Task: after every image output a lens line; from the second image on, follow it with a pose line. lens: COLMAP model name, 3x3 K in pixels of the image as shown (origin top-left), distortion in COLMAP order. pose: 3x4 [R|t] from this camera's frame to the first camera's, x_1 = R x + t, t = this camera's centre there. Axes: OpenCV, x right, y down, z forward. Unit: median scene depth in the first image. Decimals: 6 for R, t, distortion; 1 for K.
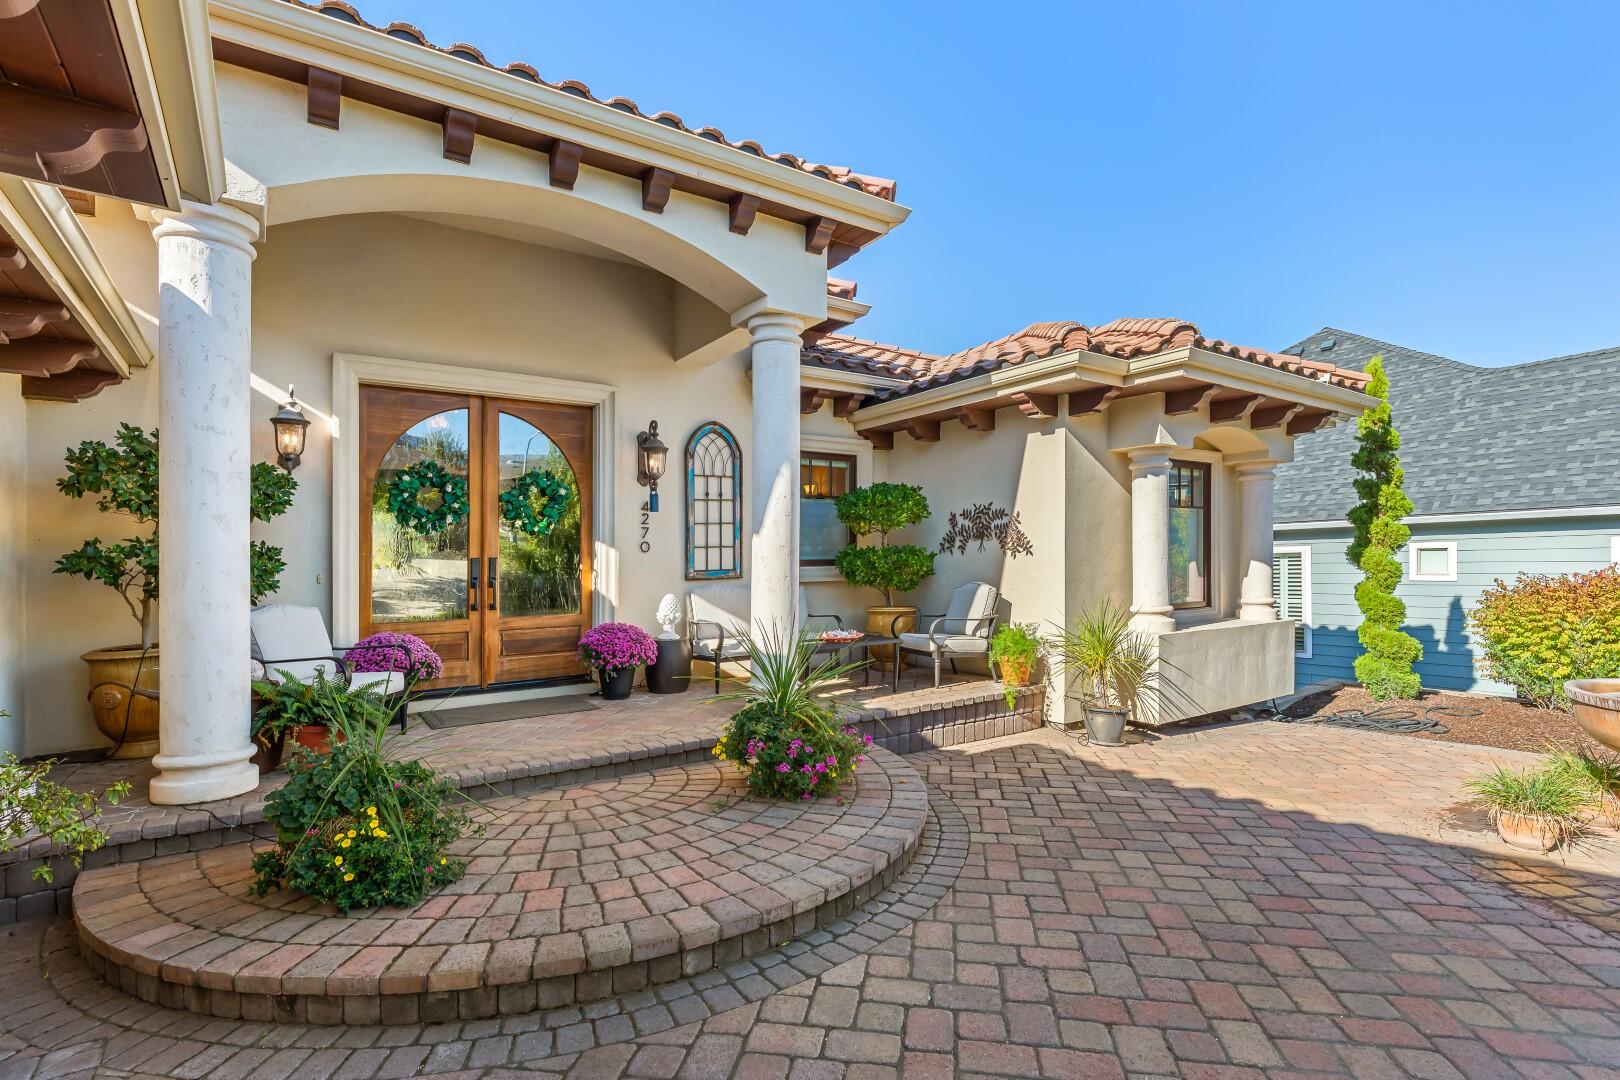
lens RADIAL K [[785.1, 0, 814.9], [0, 785.1, 563.2], [0, 0, 1]] dist [0.003605, 0.000020]
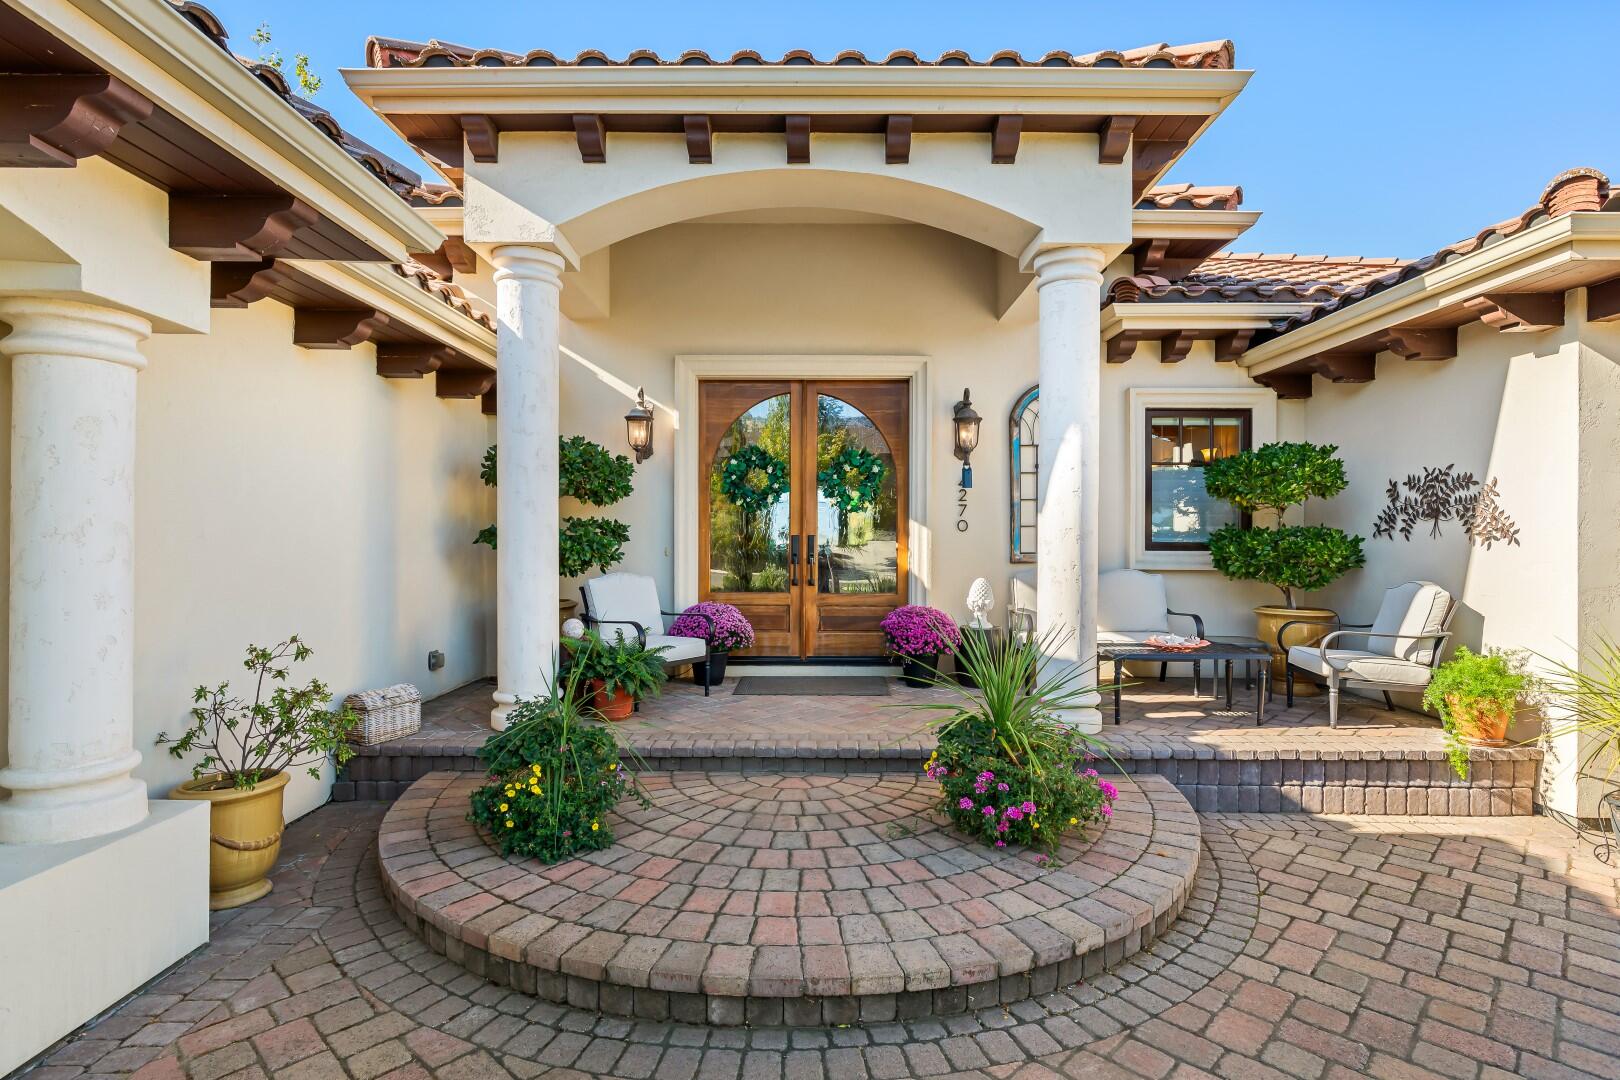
lens RADIAL K [[794.2, 0, 806.9], [0, 794.2, 529.9], [0, 0, 1]] dist [0.002851, -0.001097]
pose [[0.819254, 0.013253, -0.573278, 0.170580], [-0.016325, 0.999867, -0.000214, -0.012463], [0.573198, 0.009534, 0.819361, 0.128564]]
